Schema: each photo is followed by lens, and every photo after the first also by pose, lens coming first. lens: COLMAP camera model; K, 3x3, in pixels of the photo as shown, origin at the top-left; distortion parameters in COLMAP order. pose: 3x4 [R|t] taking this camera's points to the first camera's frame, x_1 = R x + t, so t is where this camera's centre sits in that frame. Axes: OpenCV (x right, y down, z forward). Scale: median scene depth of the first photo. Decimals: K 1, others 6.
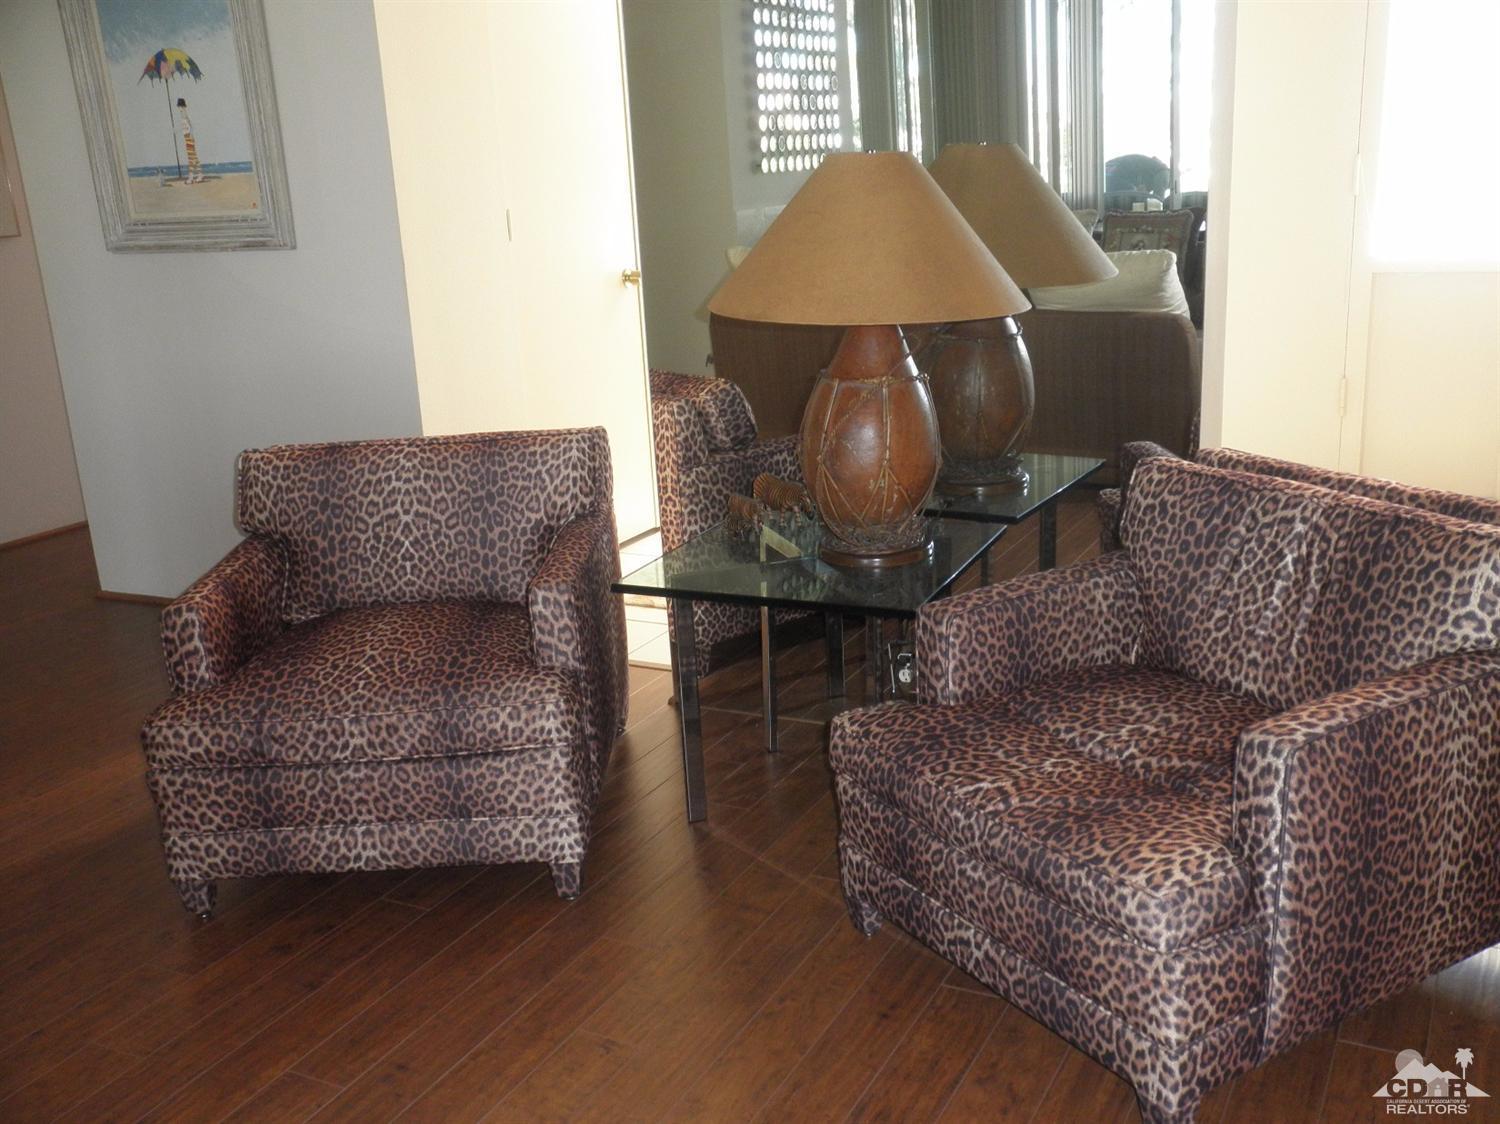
lens RADIAL K [[1483.0, 0, 749.1], [0, 1483.0, 564.8], [0, 0, 1]] dist [-0.008213, 0.000000]
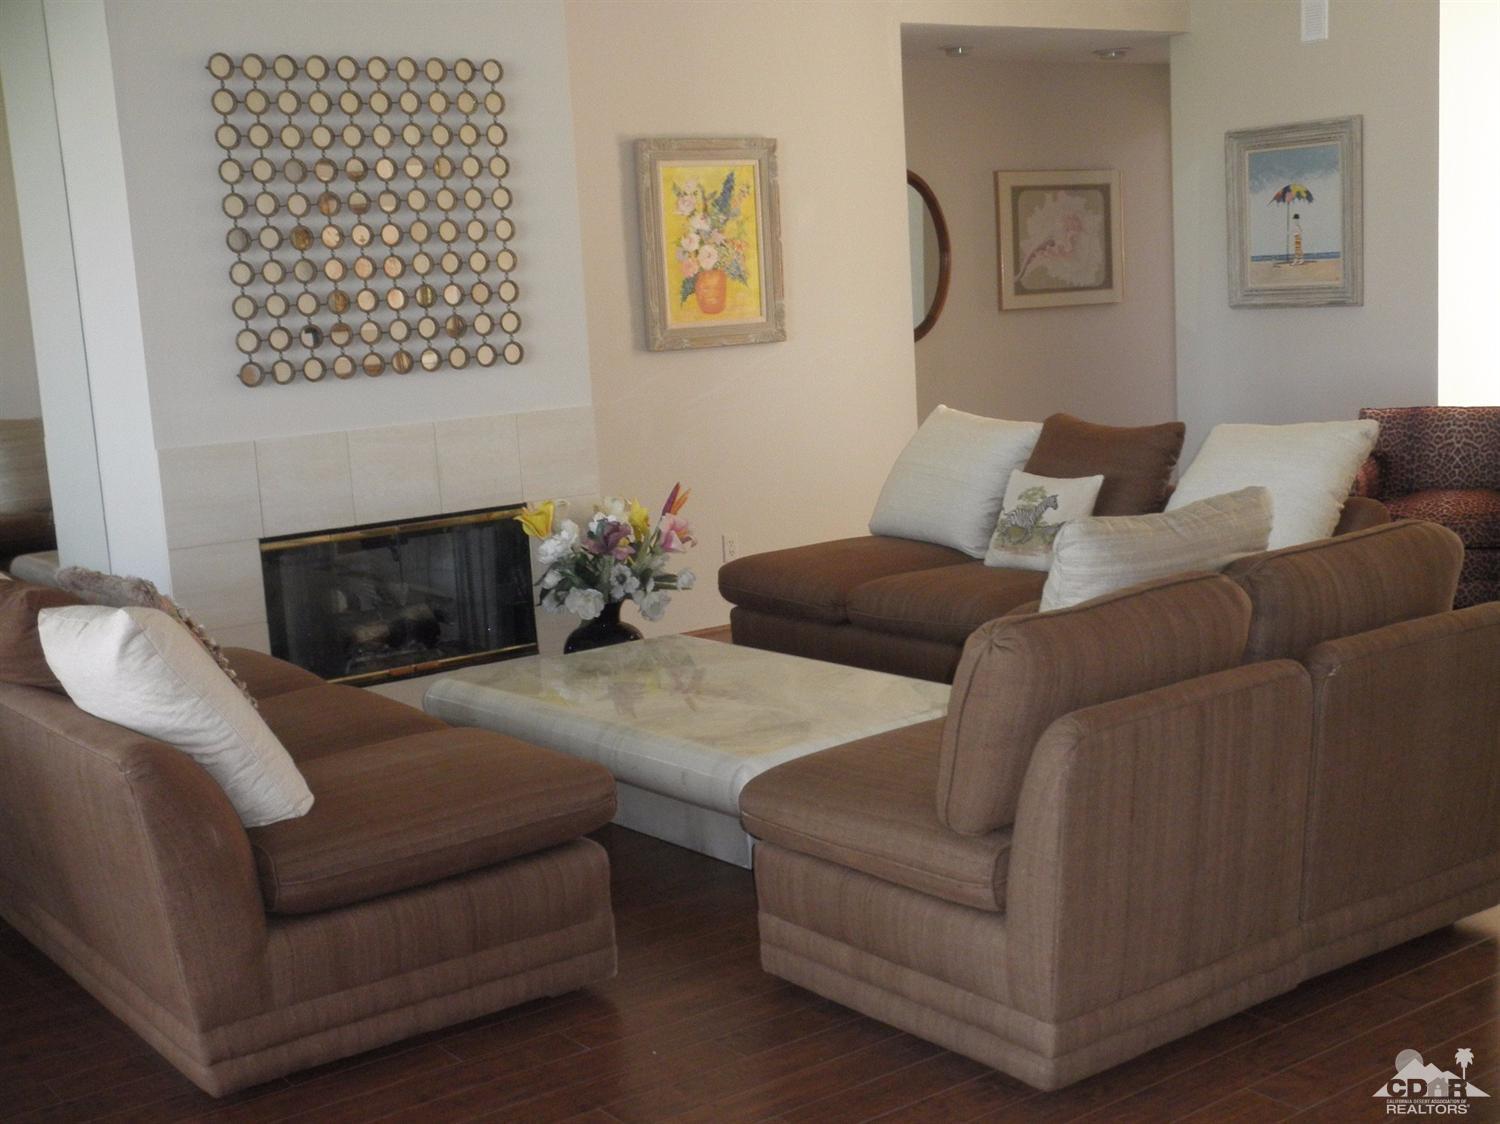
lens RADIAL K [[1840.4, 0, 747.0], [0, 1840.4, 558.8], [0, 0, 1]] dist [0.020415, 0.000000]
pose [[0.889647, 0.068290, -0.451513, 0.018981], [-0.110023, 0.991682, -0.066796, 0.262648], [0.443196, 0.109102, 0.889761, -1.031636]]
